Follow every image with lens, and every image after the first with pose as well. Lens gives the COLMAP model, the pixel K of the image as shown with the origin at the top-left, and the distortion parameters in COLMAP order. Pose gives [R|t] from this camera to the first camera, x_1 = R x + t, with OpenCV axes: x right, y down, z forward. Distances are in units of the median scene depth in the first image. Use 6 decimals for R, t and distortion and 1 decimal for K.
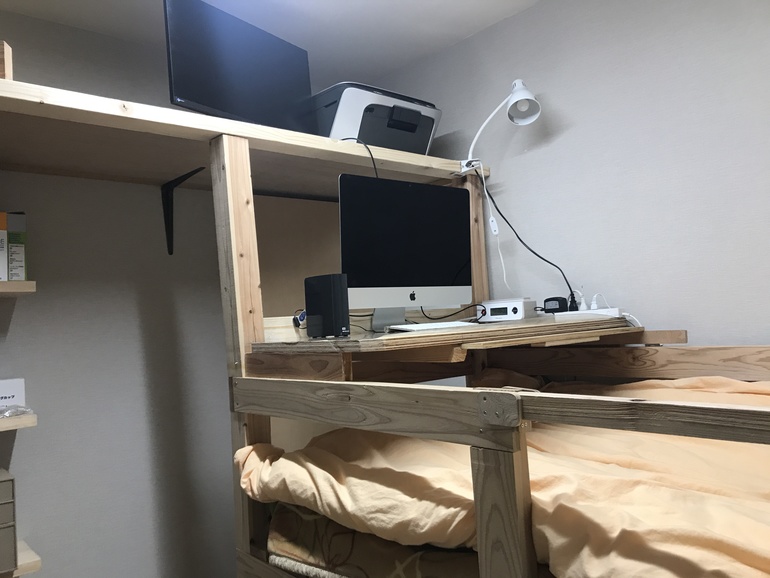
lens RADIAL K [[617.5, 0, 385.0], [0, 617.5, 289.0], [0, 0, 1]] dist [0.004791, 0.000645]
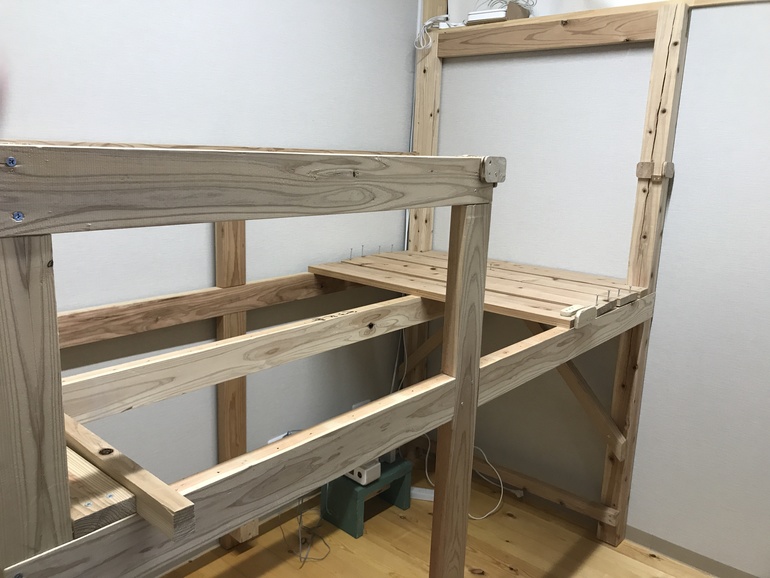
lens RADIAL K [[623.5, 0, 385.0], [0, 623.5, 289.0], [0, 0, 1]] dist [-0.062458, -0.000506]
pose [[-0.151166, -0.160667, 0.975364, -0.626720], [-0.077927, 0.985569, 0.150270, 0.149176], [-0.985432, -0.053291, -0.161505, 0.812304]]
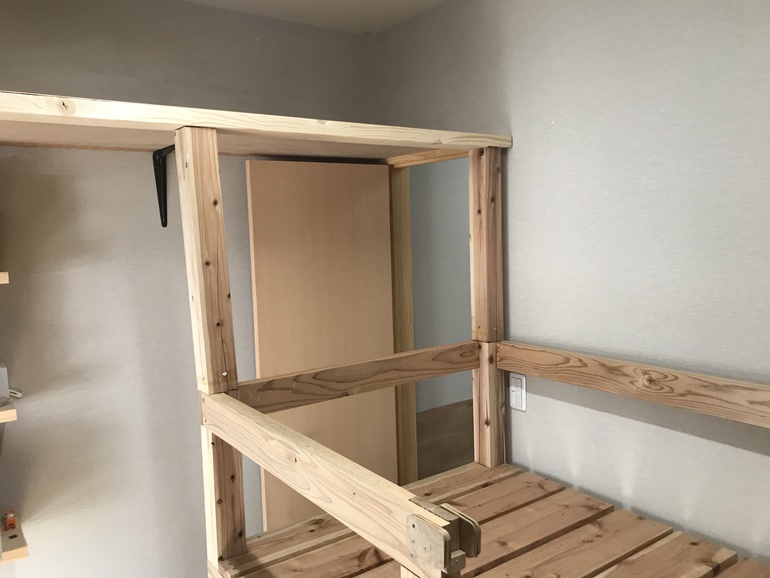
lens RADIAL K [[622.0, 0, 385.0], [0, 622.0, 289.0], [0, 0, 1]] dist [0.000541, 0.001092]
pose [[0.995247, 0.039634, -0.088949, 0.108000], [-0.025867, 0.988210, 0.150906, -0.159167], [0.093881, -0.147888, 0.984538, 0.115388]]
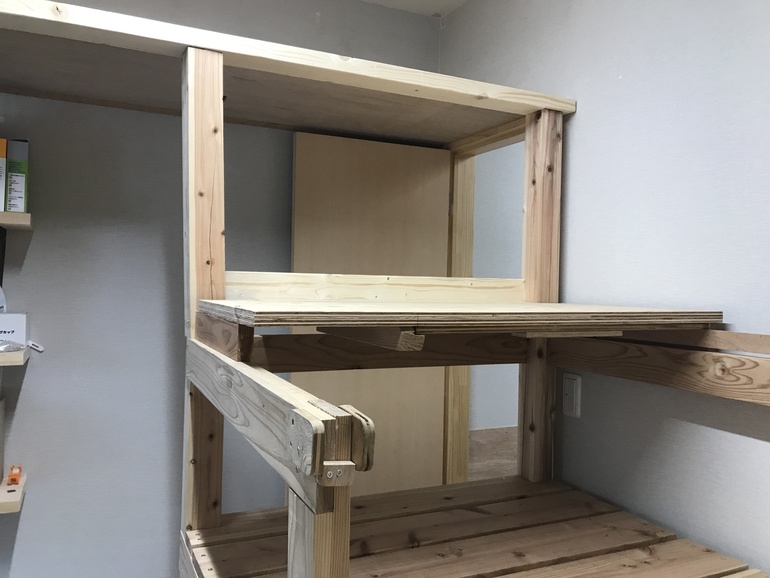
lens RADIAL K [[629.2, 0, 385.0], [0, 629.2, 289.0], [0, 0, 1]] dist [-0.000926, 0.007842]
pose [[0.959556, 0.086027, -0.268050, 0.241293], [-0.067821, 0.994763, 0.076469, -0.008985], [0.273225, -0.055197, 0.960365, 0.237241]]
